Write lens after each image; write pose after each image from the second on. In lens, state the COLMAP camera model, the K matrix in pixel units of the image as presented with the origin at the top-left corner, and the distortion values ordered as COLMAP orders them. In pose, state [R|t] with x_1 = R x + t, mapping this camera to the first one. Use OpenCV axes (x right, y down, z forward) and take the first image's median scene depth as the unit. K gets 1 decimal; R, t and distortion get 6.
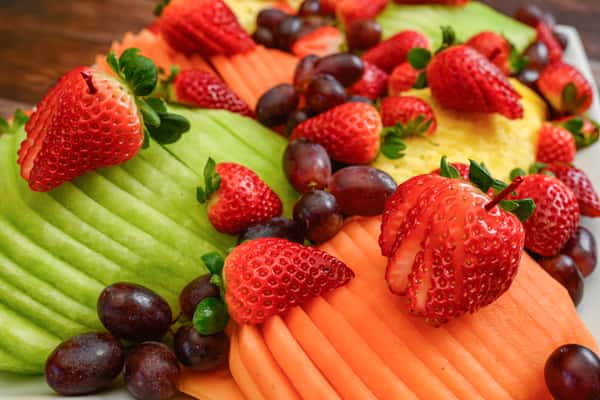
lens RADIAL K [[555.9, 0, 299.4], [0, 555.9, 198.7], [0, 0, 1]] dist [-0.005736, 0.000000]
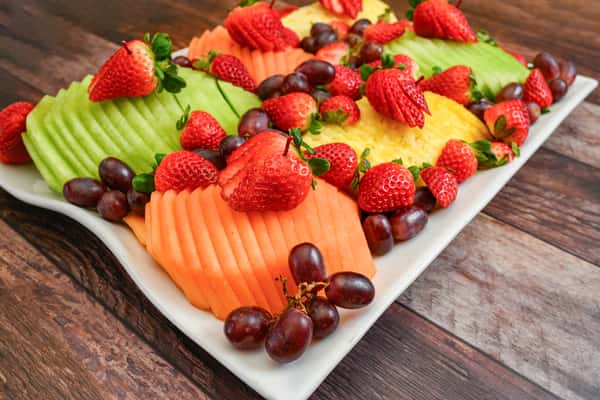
lens RADIAL K [[555.9, 0, 299.3], [0, 555.9, 198.1], [0, 0, 1]] dist [-0.005736, 0.000000]
pose [[0.919508, 0.241788, -0.309908, 0.754305], [-0.244009, 0.969238, 0.032209, 0.065925], [0.308162, 0.046004, 0.950221, -0.491051]]
